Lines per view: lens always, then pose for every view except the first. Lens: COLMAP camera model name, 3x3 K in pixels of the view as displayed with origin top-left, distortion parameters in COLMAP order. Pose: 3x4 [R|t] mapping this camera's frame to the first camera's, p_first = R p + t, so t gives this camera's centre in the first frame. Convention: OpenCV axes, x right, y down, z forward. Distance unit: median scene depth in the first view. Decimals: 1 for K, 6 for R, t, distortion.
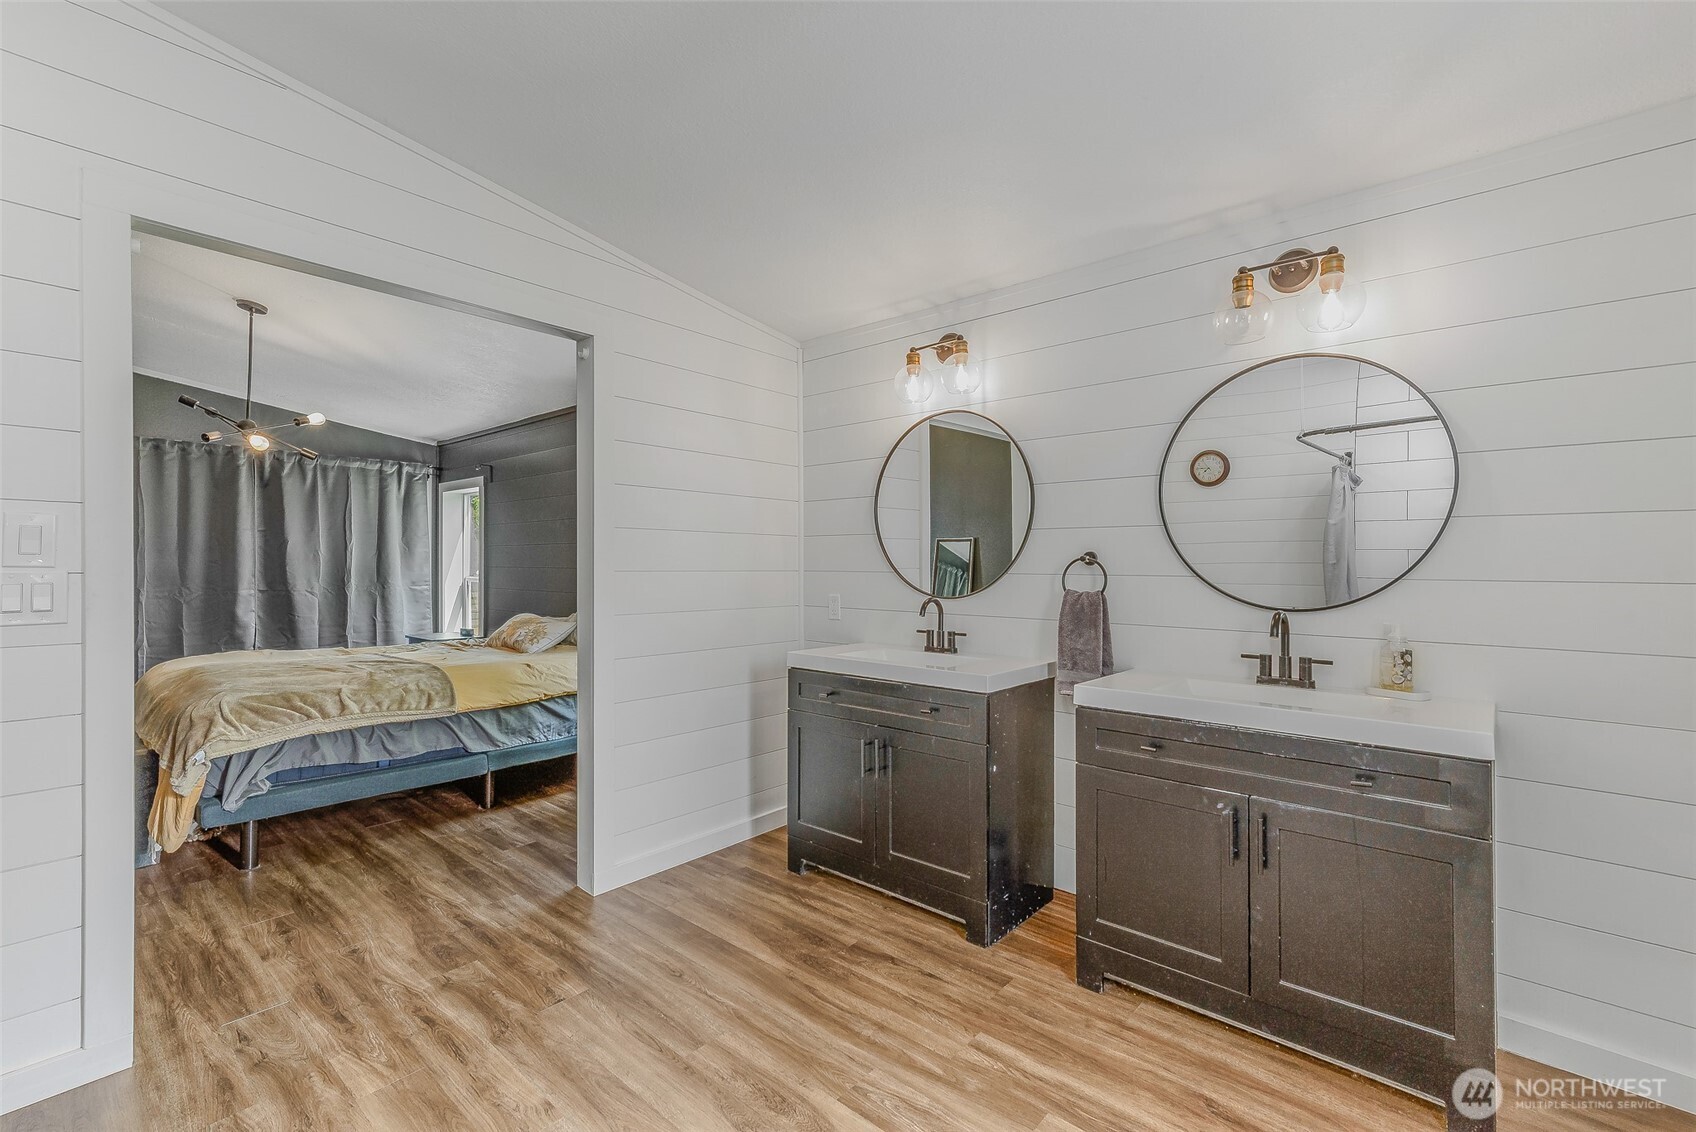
lens RADIAL K [[731.1, 0, 834.1], [0, 731.1, 570.9], [0, 0, 1]] dist [0.018489, -0.002482]
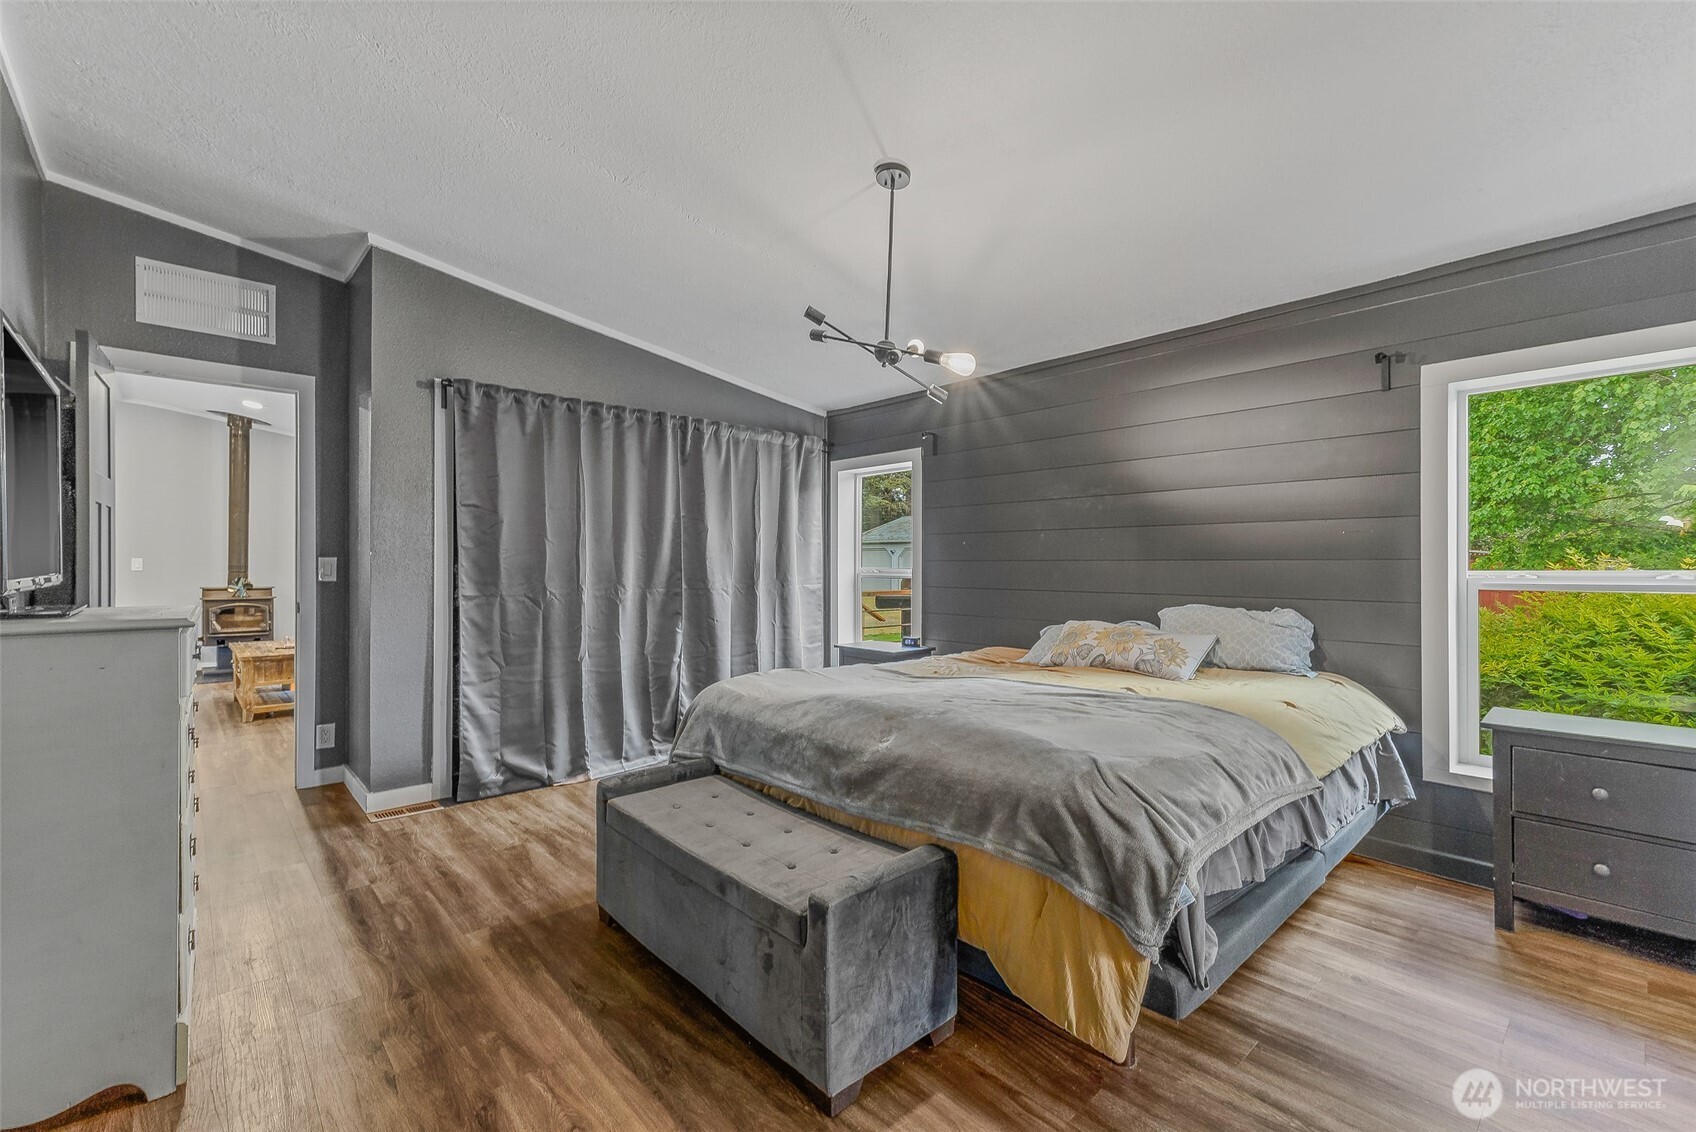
lens RADIAL K [[731.1, 0, 852.0], [0, 731.1, 567.2], [0, 0, 1]] dist [0.018489, -0.002482]
pose [[0.994414, -0.003587, -0.105487, -0.468220], [0.002716, 0.999961, -0.008397, 0.008545], [0.105513, 0.008063, 0.994385, 0.197109]]
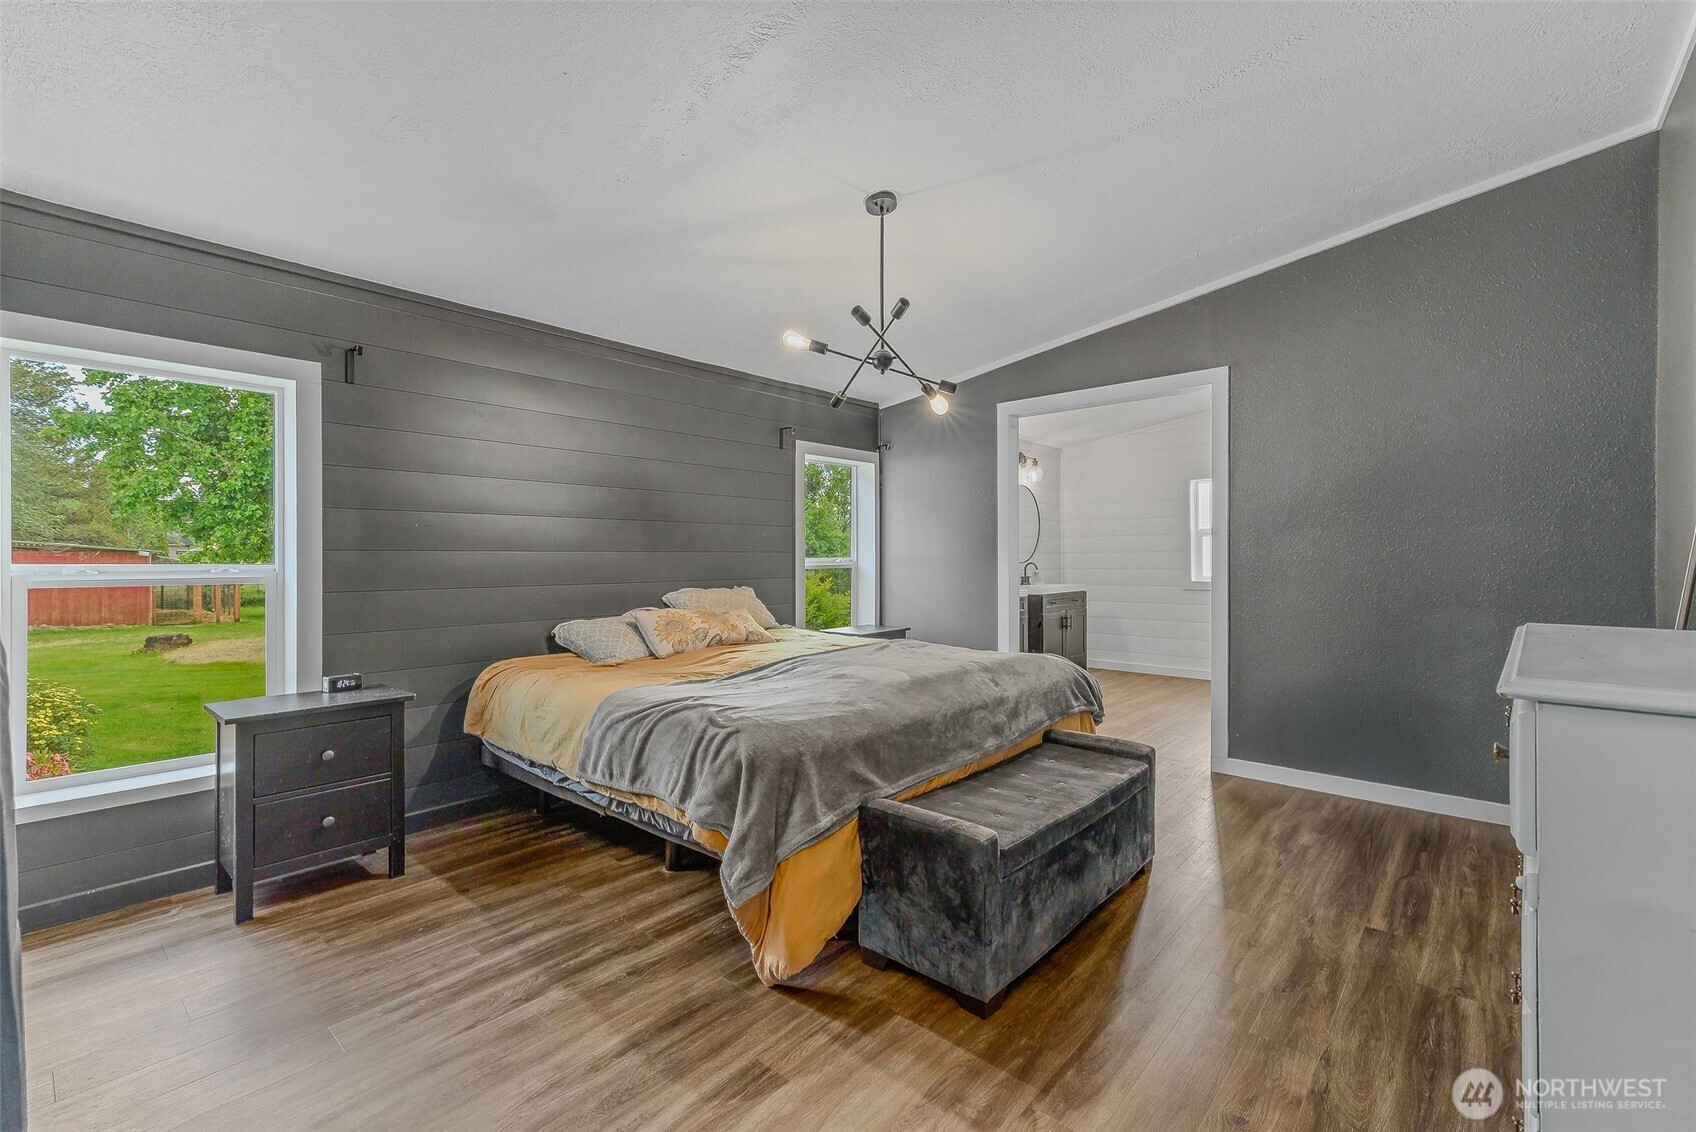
lens RADIAL K [[731.1, 0, 844.8], [0, 731.1, 561.9], [0, 0, 1]] dist [0.018489, -0.002482]
pose [[0.004803, -0.017929, 0.999828, -1.363800], [0.011681, 0.999772, 0.017872, -0.010890], [-0.999920, 0.011593, 0.005012, 1.011110]]
